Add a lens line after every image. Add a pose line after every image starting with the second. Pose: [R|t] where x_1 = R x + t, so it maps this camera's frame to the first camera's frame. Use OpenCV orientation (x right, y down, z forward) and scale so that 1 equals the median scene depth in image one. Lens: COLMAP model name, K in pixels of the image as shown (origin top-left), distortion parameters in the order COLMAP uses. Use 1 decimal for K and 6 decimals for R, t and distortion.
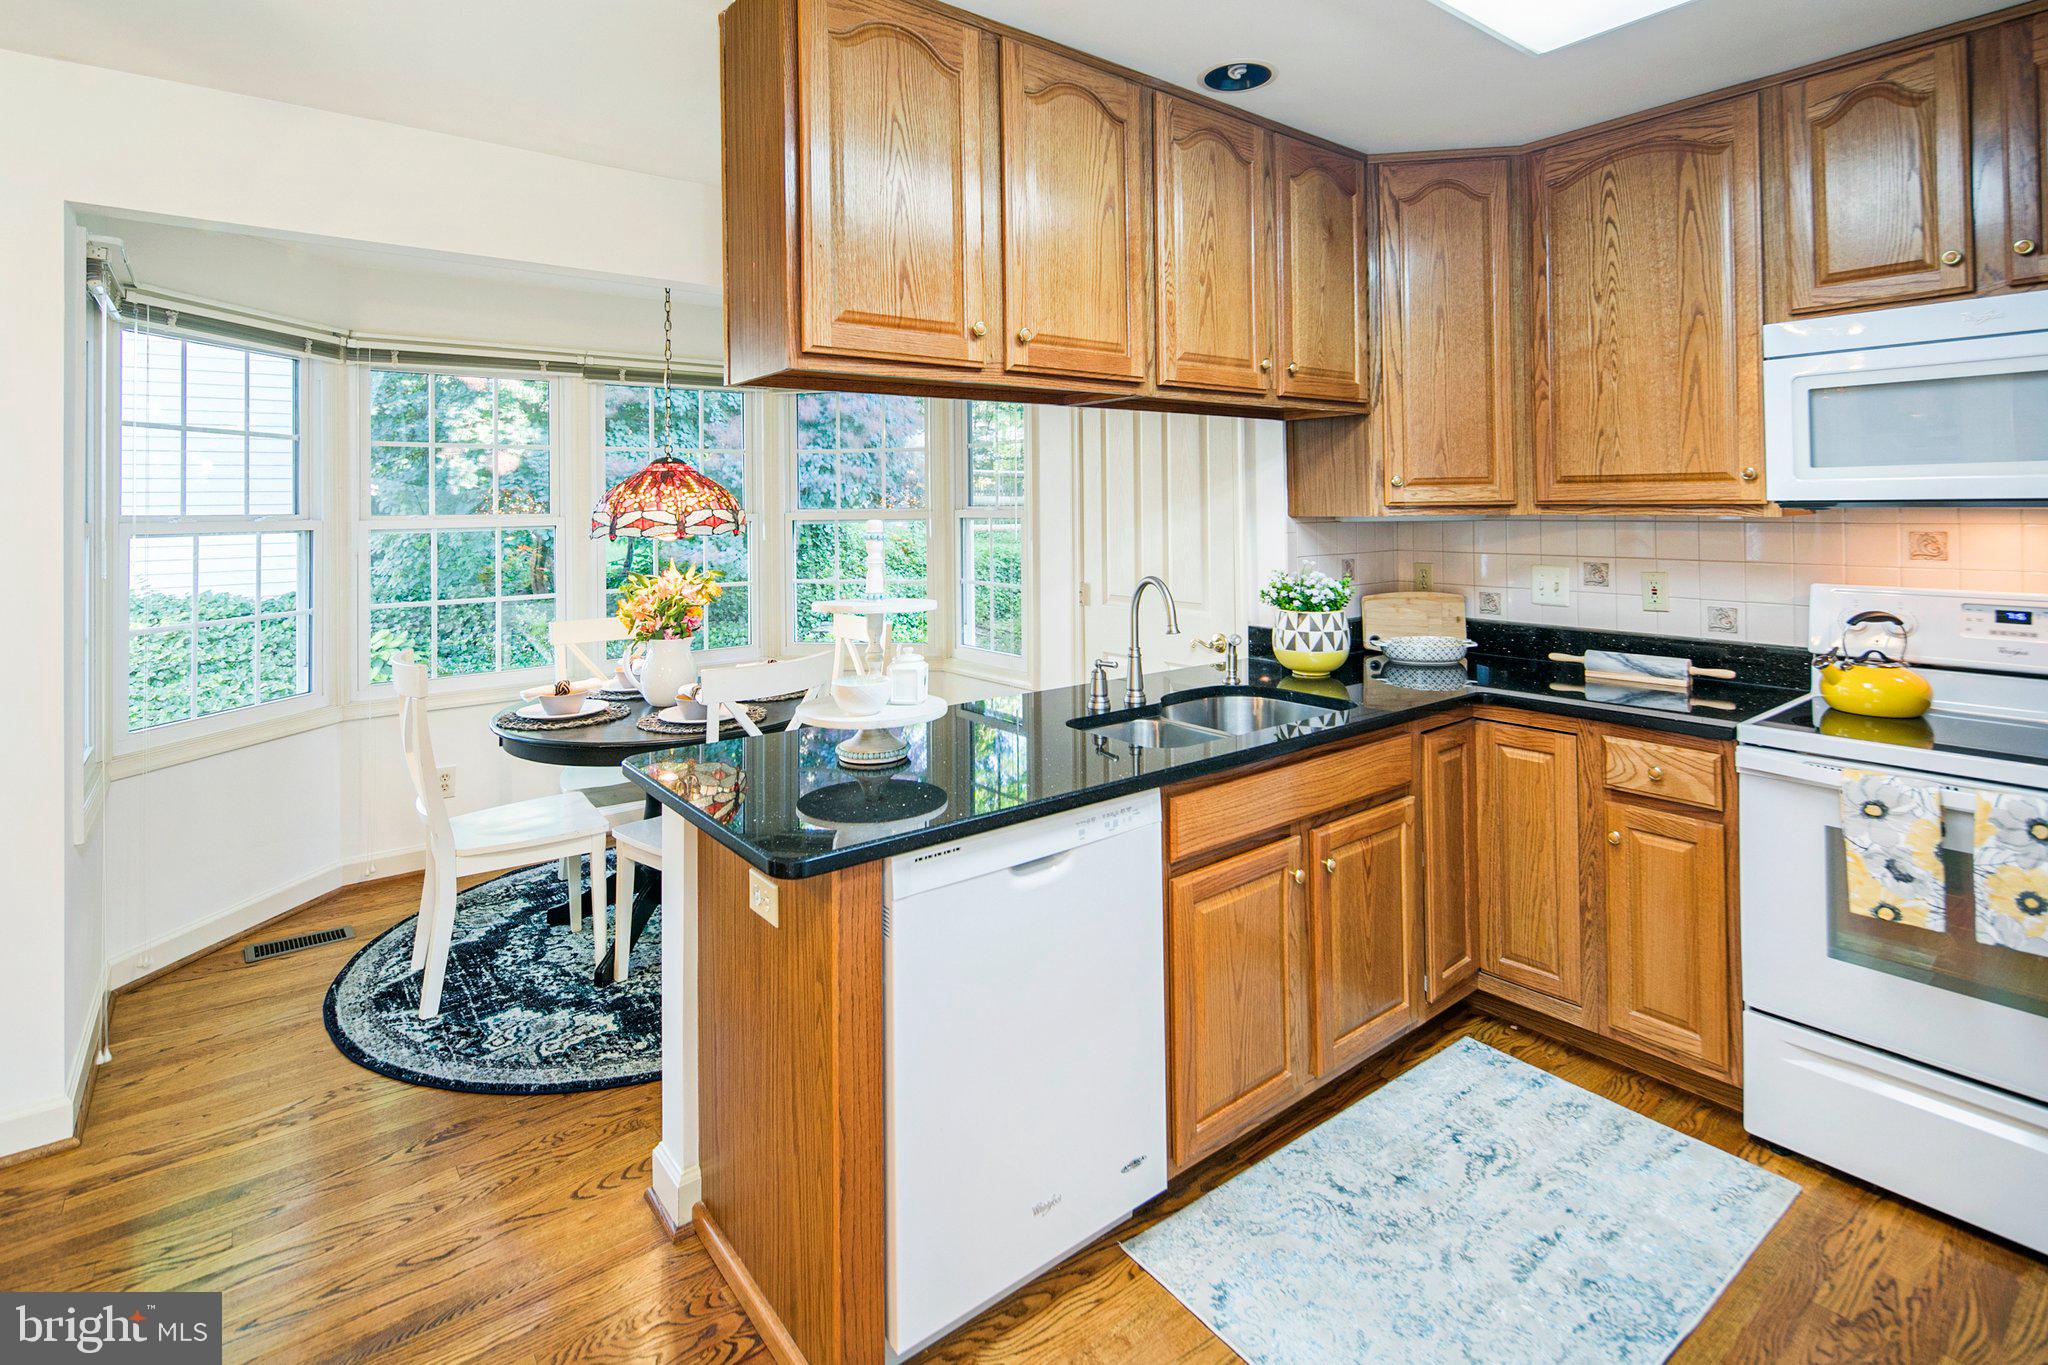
lens RADIAL K [[987.8, 0, 1005.6], [0, 987.8, 492.9], [0, 0, 1]] dist [0.004414, -0.003547]
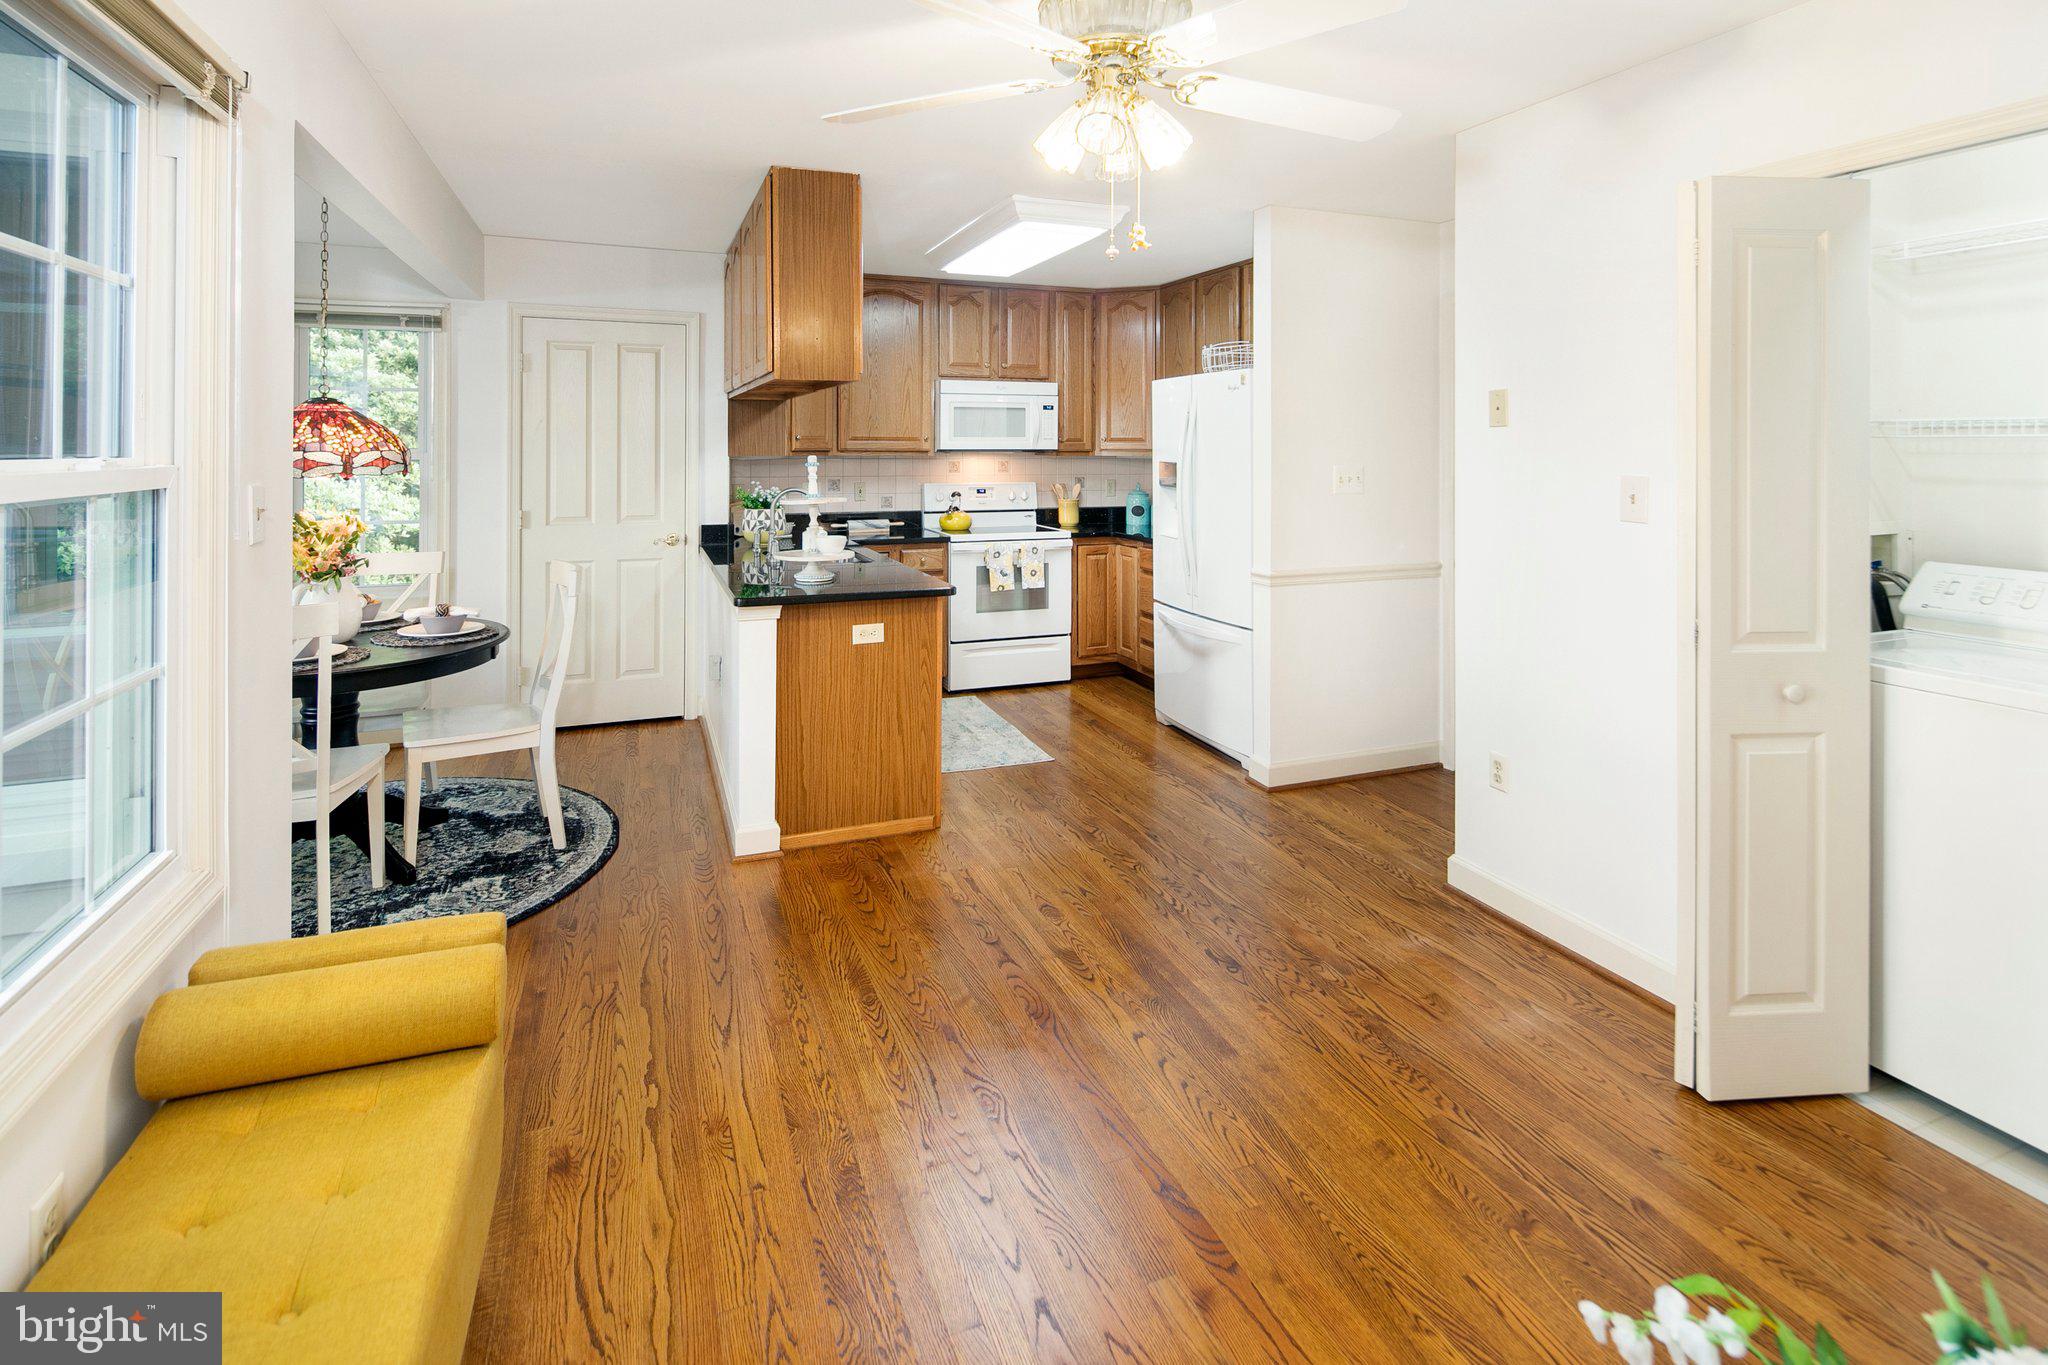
lens RADIAL K [[987.8, 0, 992.1], [0, 987.8, 457.0], [0, 0, 1]] dist [0.004414, -0.003547]
pose [[0.324709, 0.000103, 0.945814, -1.439238], [-0.015162, 0.999872, 0.005096, 0.011381], [-0.945692, -0.015995, 0.324669, 0.048448]]
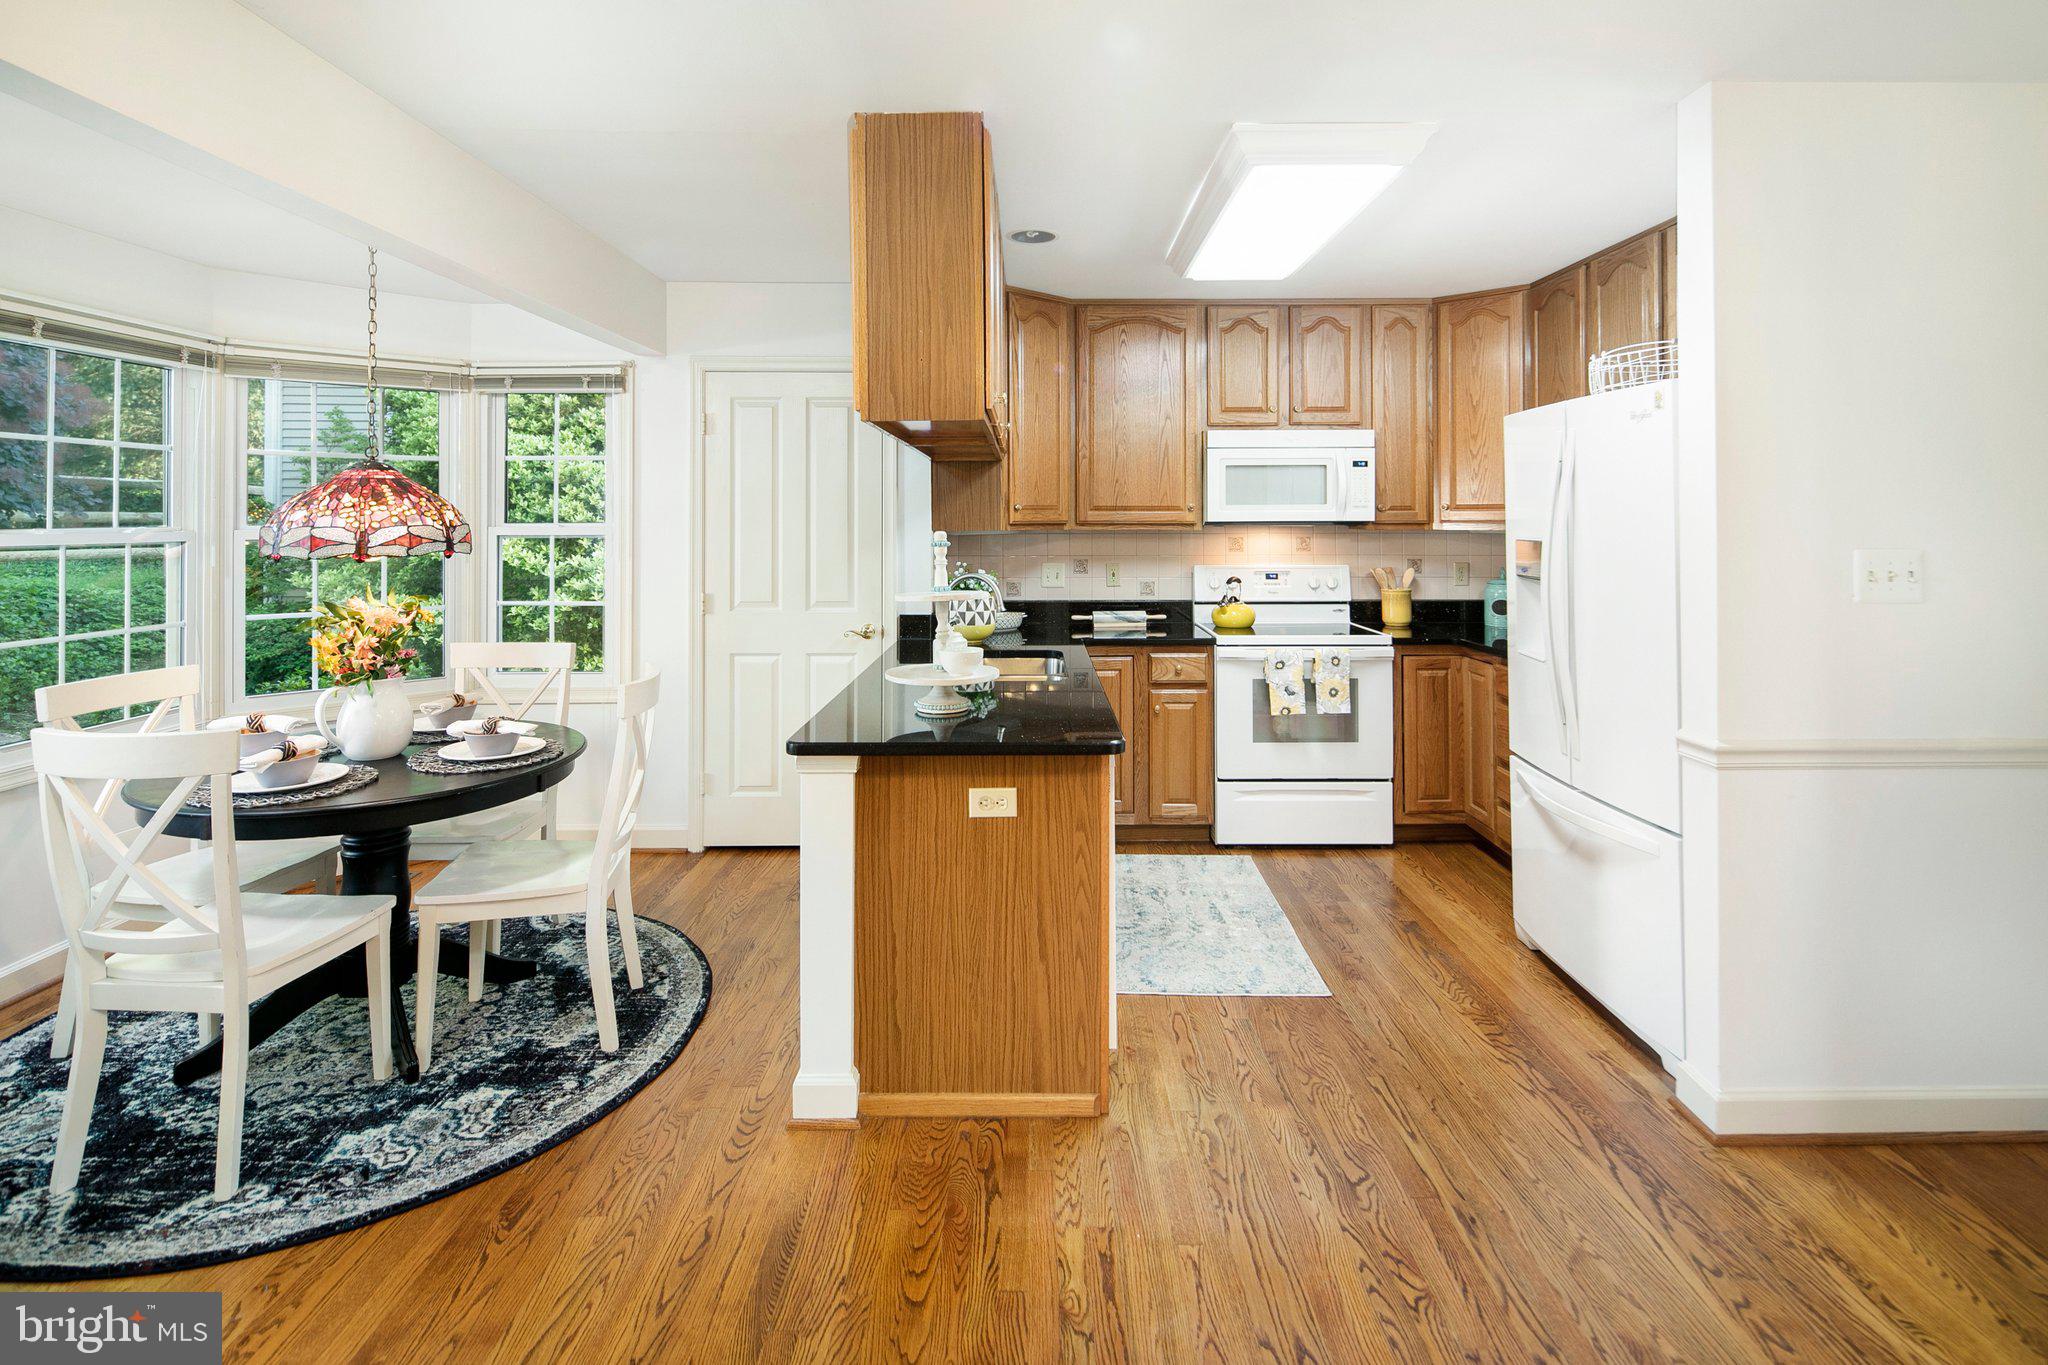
lens RADIAL K [[987.8, 0, 1016.7], [0, 987.8, 516.3], [0, 0, 1]] dist [0.004414, -0.003547]
pose [[0.630616, 0.009515, 0.776037, -0.872693], [-0.011982, 0.999925, -0.002523, 0.006374], [-0.776002, -0.007707, 0.630683, 0.068132]]
